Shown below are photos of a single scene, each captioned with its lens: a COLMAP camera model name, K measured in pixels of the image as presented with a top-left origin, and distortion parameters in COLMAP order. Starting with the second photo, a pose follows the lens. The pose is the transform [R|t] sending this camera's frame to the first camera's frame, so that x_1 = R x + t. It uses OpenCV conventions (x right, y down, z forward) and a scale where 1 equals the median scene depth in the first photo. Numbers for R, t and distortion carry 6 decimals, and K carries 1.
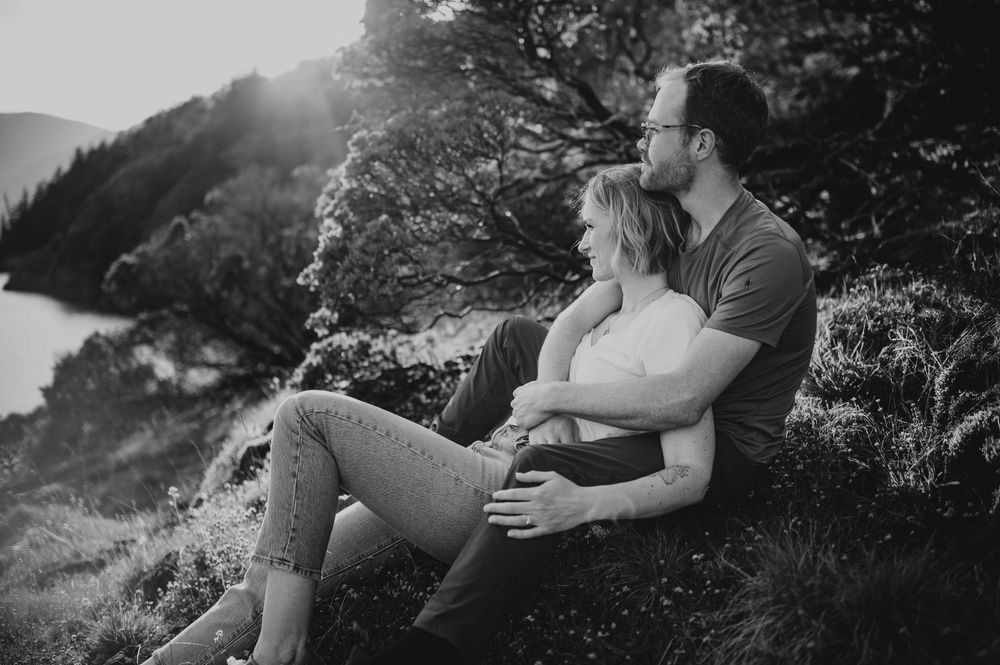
lens RADIAL K [[971.7, 0, 500.0], [0, 971.7, 332.5], [0, 0, 1]] dist [-0.041923, 0.008002]
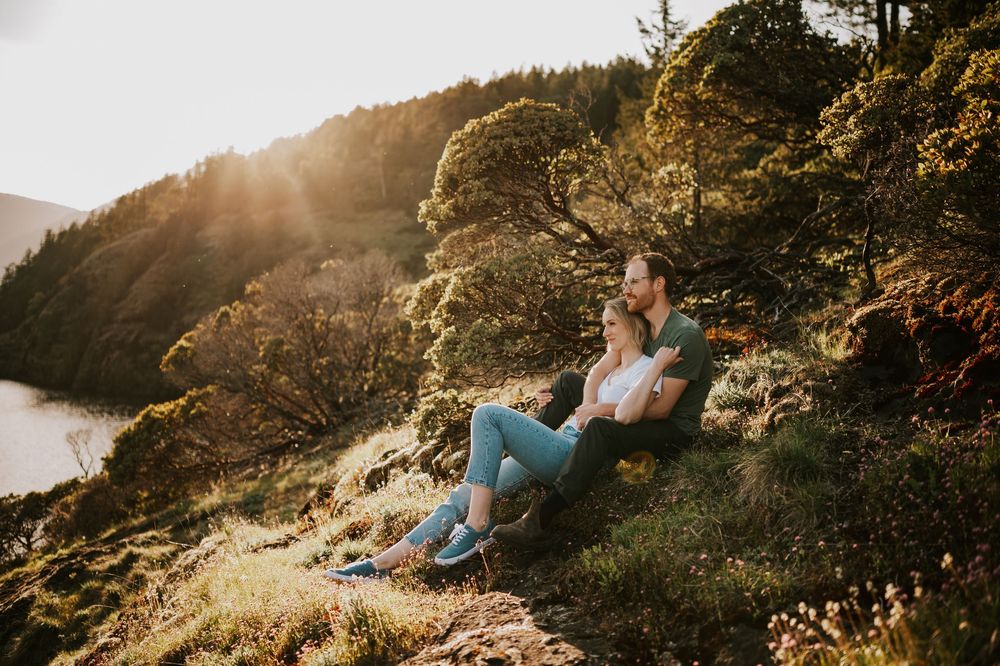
lens RADIAL K [[984.2, 0, 518.8], [0, 984.2, 334.0], [0, 0, 1]] dist [-0.025905, -0.022321]
pose [[0.998999, -0.020968, 0.039521, -0.069817], [0.023868, 0.996944, -0.074385, 0.022218], [-0.037840, 0.075254, 0.996446, -0.431242]]
